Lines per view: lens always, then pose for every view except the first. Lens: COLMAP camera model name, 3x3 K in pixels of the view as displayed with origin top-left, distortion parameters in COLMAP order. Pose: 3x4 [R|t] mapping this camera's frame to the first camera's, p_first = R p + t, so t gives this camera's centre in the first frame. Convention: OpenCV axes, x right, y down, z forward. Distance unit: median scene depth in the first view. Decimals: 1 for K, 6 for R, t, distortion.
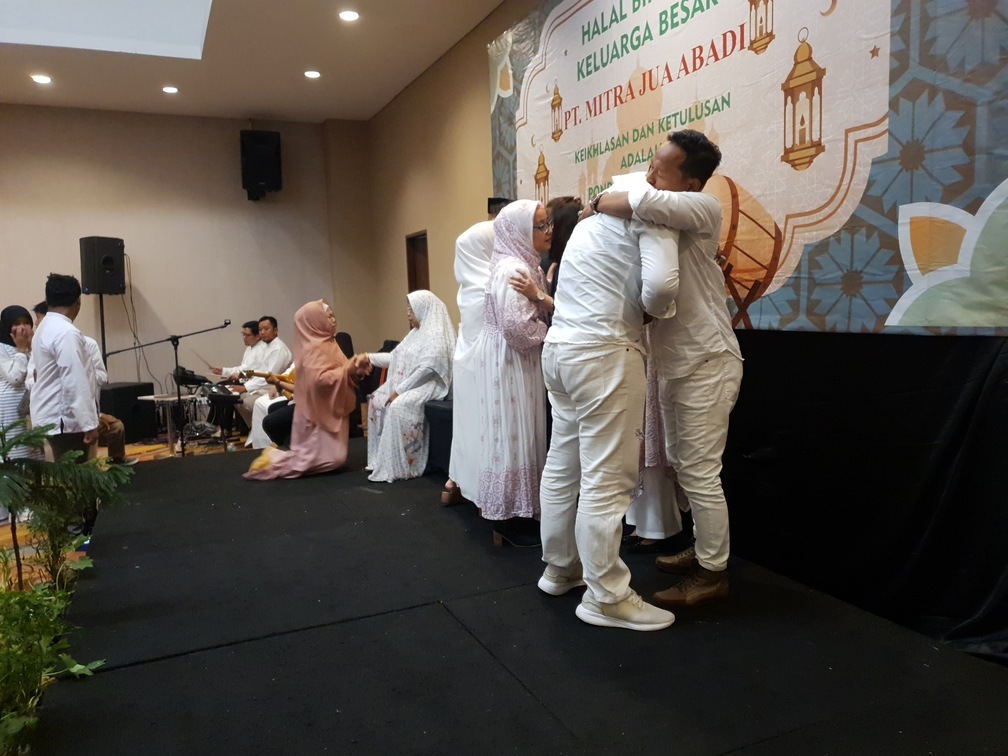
lens RADIAL K [[788.9, 0, 520.2], [0, 788.9, 376.6], [0, 0, 1]] dist [0.012599, 0.003205]
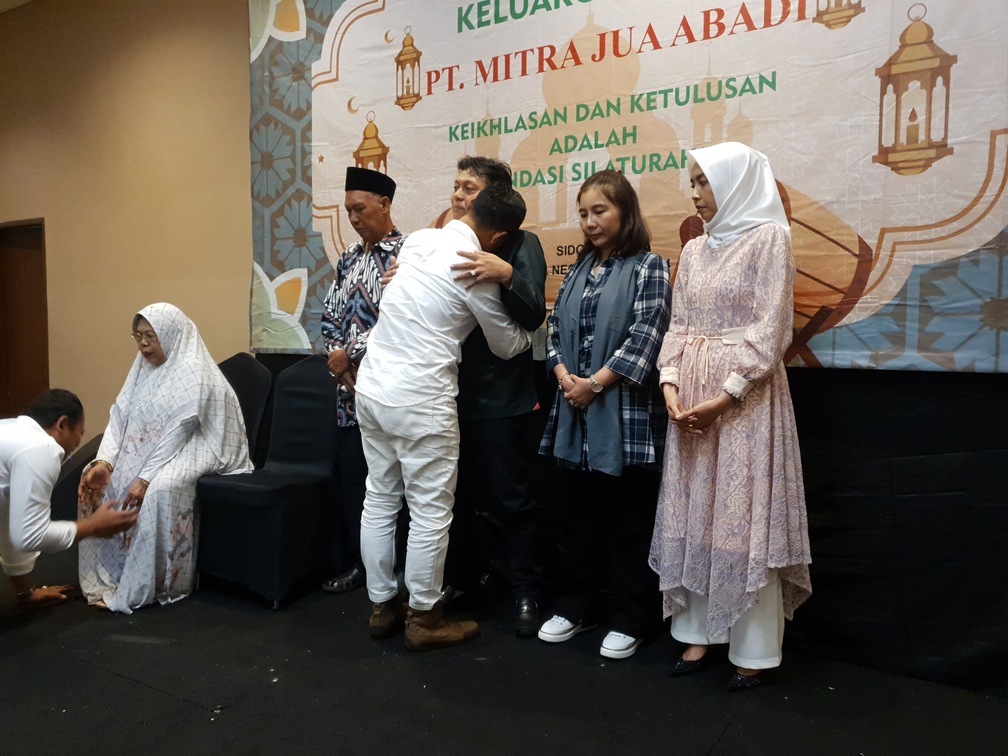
lens RADIAL K [[788.9, 0, 509.4], [0, 788.9, 372.6], [0, 0, 1]] dist [0.012599, 0.003205]
pose [[0.834614, 0.006688, 0.550794, -0.336388], [0.021994, 0.998724, -0.045454, -0.020787], [-0.550395, 0.050050, 0.833403, 0.418661]]
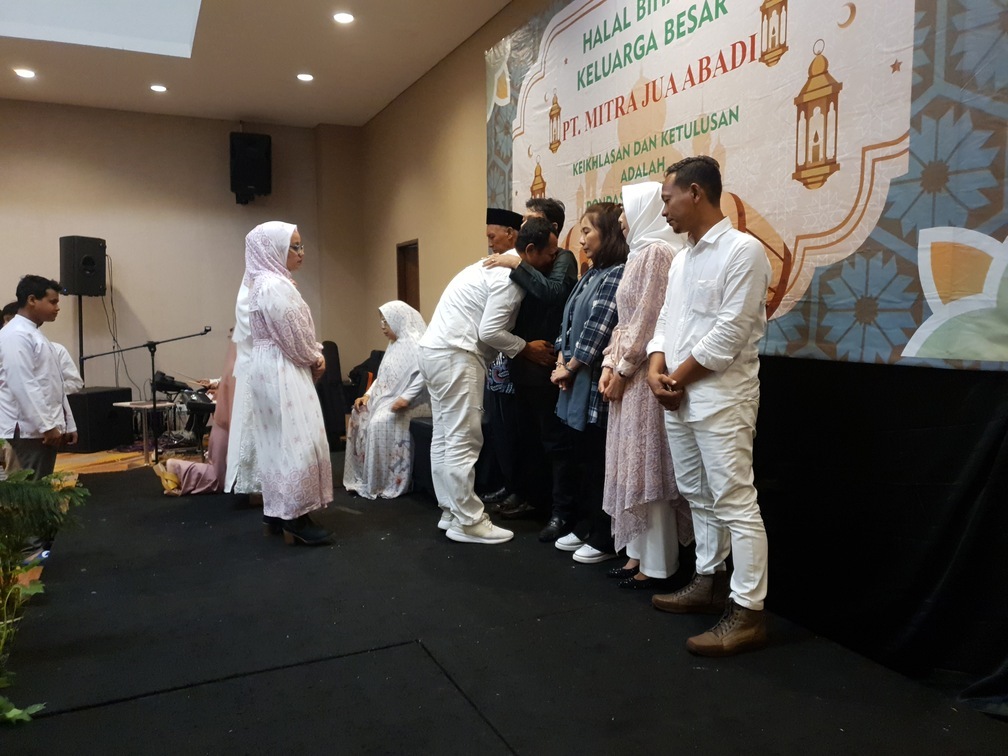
lens RADIAL K [[788.9, 0, 521.8], [0, 788.9, 375.4], [0, 0, 1]] dist [0.012599, 0.003205]
pose [[0.999539, 0.025877, 0.015852, -0.002110], [-0.025629, 0.999549, -0.015658, -0.010715], [-0.016250, 0.015245, 0.999752, 0.047429]]
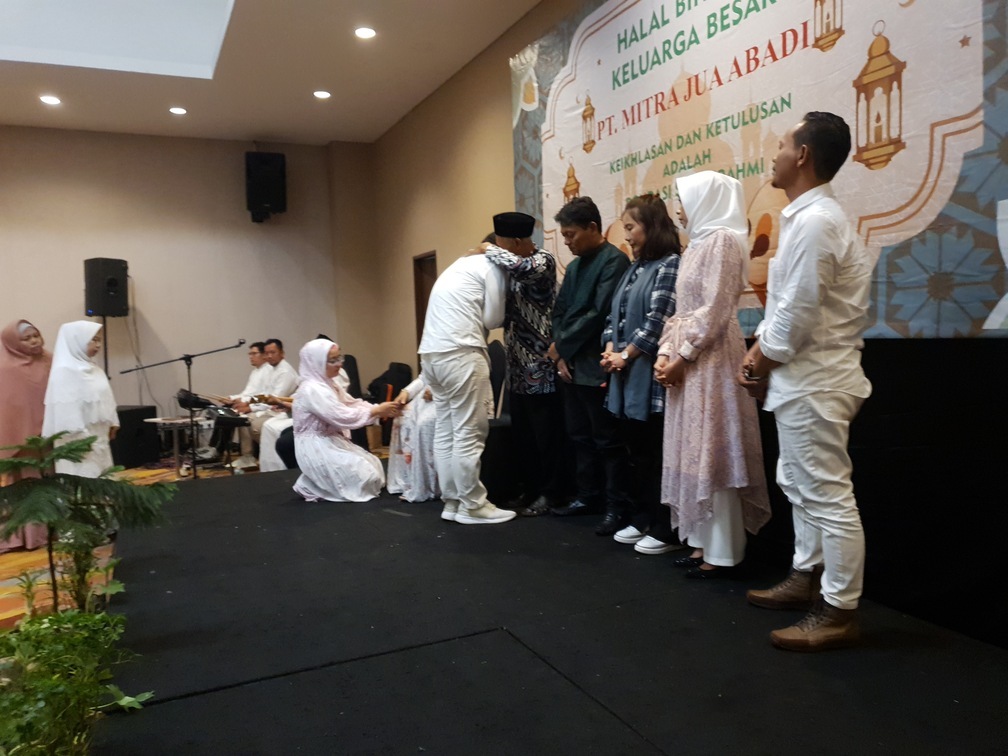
lens RADIAL K [[788.9, 0, 501.5], [0, 788.9, 376.0], [0, 0, 1]] dist [0.012599, 0.003205]
pose [[0.999992, -0.002744, -0.002797, -0.071516], [0.002641, 0.999336, -0.036351, 0.015777], [0.002895, 0.036343, 0.999335, 0.042387]]
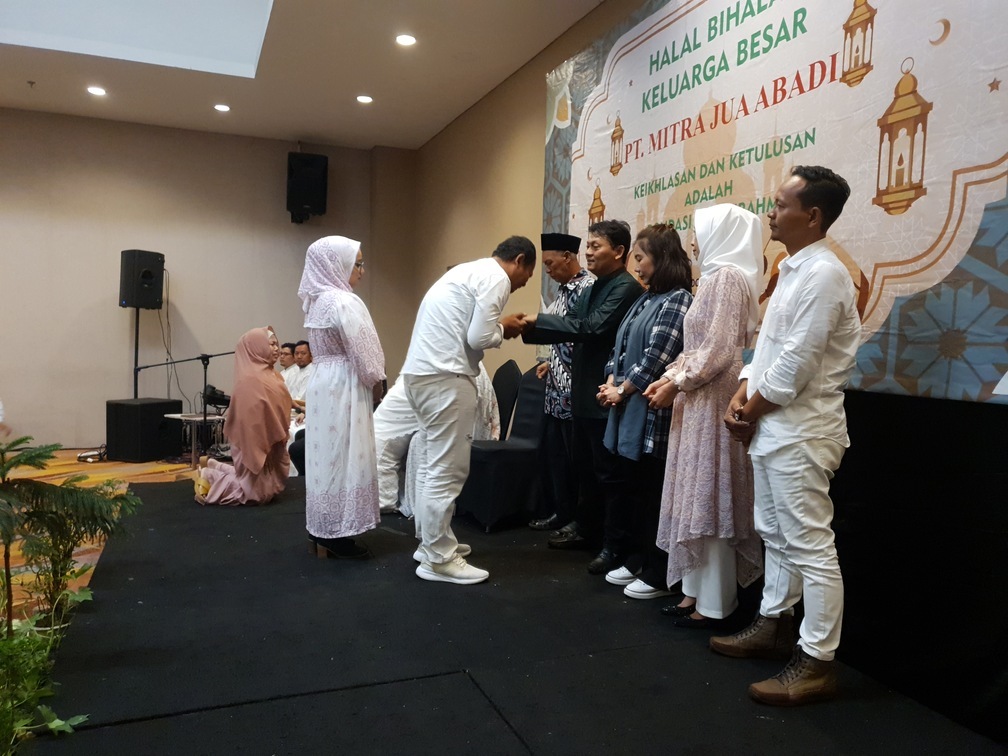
lens RADIAL K [[788.9, 0, 519.5], [0, 788.9, 386.6], [0, 0, 1]] dist [0.012599, 0.003205]
pose [[0.997297, 0.062263, -0.039017, -0.018294], [-0.063594, 0.997402, -0.033853, -0.006474], [0.036807, 0.036243, 0.998665, 0.070627]]
